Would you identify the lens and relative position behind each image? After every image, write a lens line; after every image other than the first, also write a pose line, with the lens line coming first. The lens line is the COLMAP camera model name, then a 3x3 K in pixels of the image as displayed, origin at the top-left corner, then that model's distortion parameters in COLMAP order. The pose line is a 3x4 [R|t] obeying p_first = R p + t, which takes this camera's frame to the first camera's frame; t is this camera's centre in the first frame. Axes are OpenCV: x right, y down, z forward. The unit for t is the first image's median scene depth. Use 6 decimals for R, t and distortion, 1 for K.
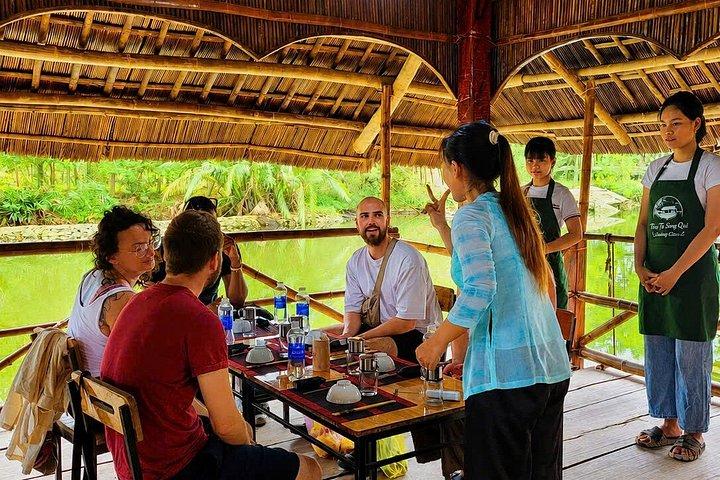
lens RADIAL K [[754.3, 0, 360.0], [0, 754.3, 240.0], [0, 0, 1]] dist [0.050362, 0.004724]
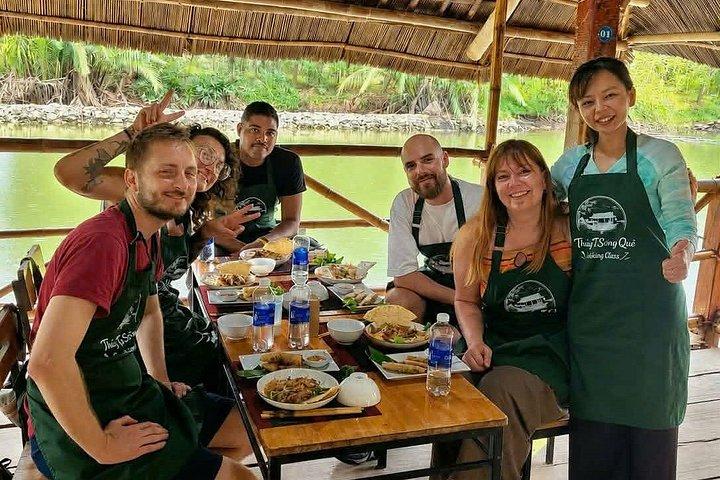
lens RADIAL K [[744.5, 0, 388.2], [0, 744.5, 239.3], [0, 0, 1]] dist [0.038541, 0.002421]
pose [[0.968853, 0.107312, -0.223176, 0.126282], [-0.075649, 0.986403, 0.145896, -0.031999], [0.235798, -0.124469, 0.963798, 0.135449]]
